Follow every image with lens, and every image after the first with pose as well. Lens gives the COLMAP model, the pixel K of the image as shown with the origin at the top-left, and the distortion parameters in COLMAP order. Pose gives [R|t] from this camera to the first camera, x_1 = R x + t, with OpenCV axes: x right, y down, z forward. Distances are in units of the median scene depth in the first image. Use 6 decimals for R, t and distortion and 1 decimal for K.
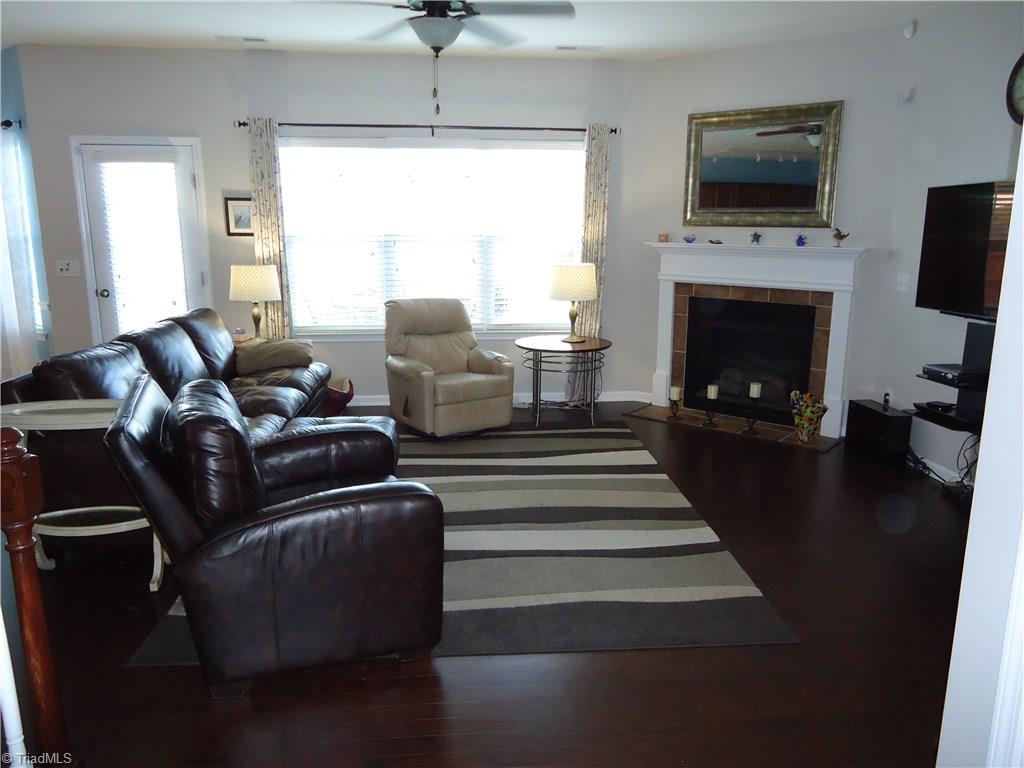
lens RADIAL K [[750.6, 0, 514.4], [0, 750.6, 381.2], [0, 0, 1]] dist [0.001821, -0.000584]
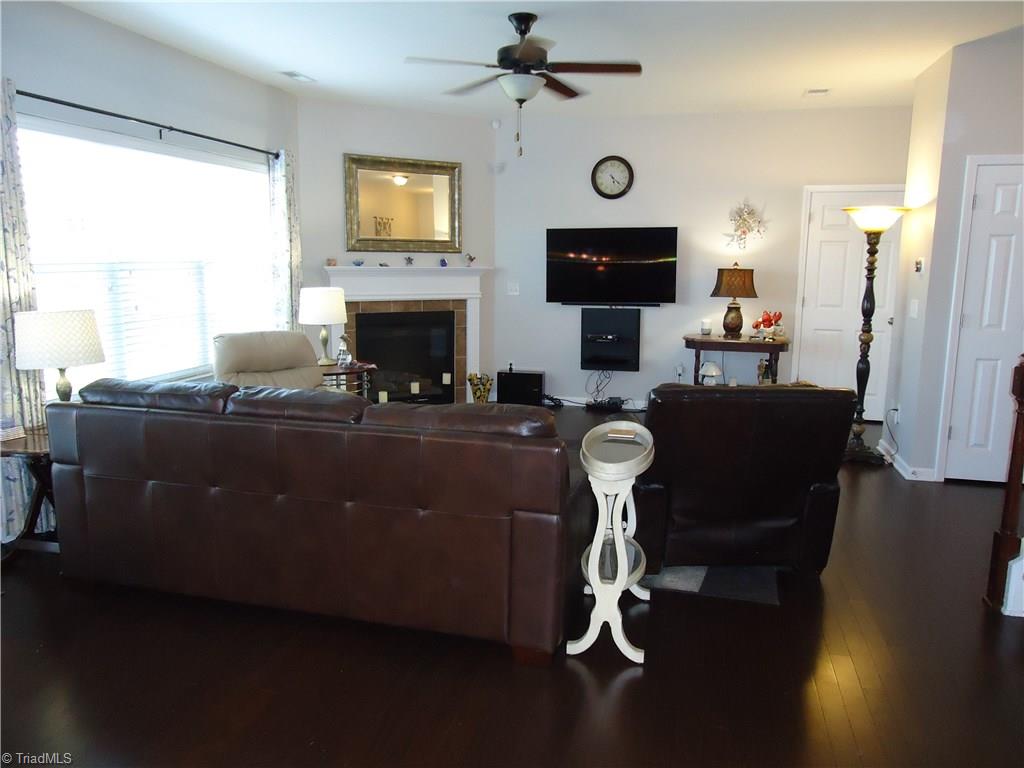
lens RADIAL K [[750.6, 0, 514.4], [0, 750.6, 381.2], [0, 0, 1]] dist [0.001821, -0.000584]
pose [[0.333410, -0.157637, 0.929510, -0.792956], [0.187412, 0.977328, 0.098523, -0.083788], [-0.923967, 0.141353, 0.355393, 0.412690]]
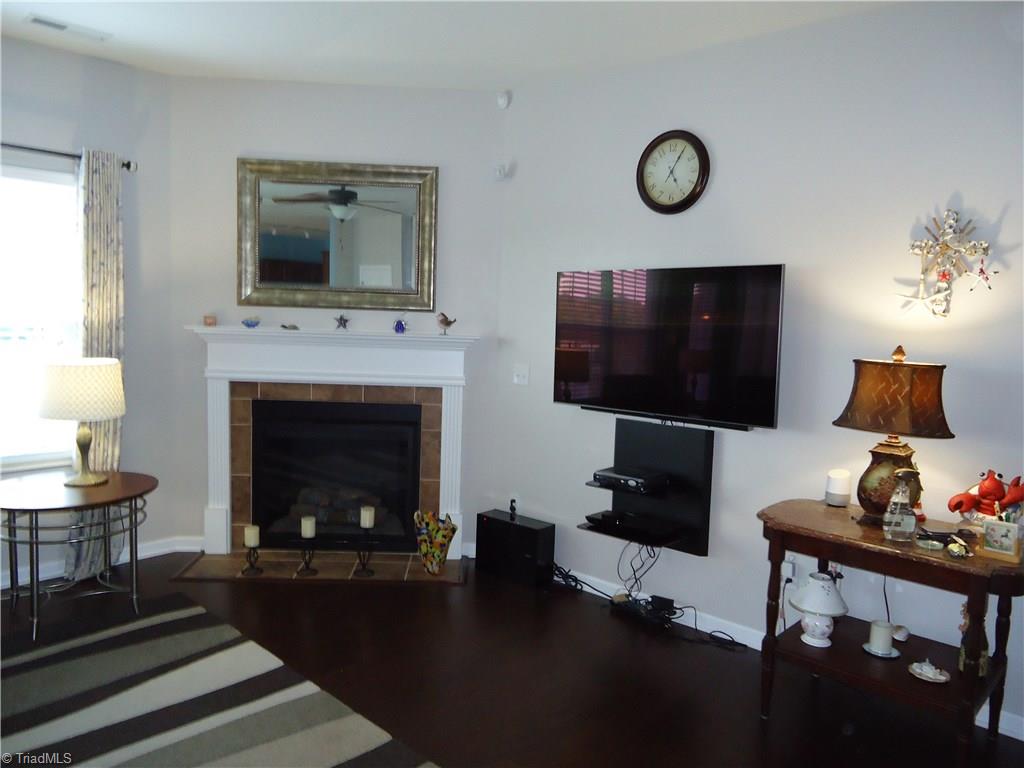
lens RADIAL K [[750.6, 0, 514.4], [0, 750.6, 381.2], [0, 0, 1]] dist [0.001821, -0.000584]
pose [[0.740395, -0.044464, 0.670700, -0.074772], [0.110937, 0.992209, -0.056687, -0.063023], [-0.662954, 0.116376, 0.739560, 0.295389]]
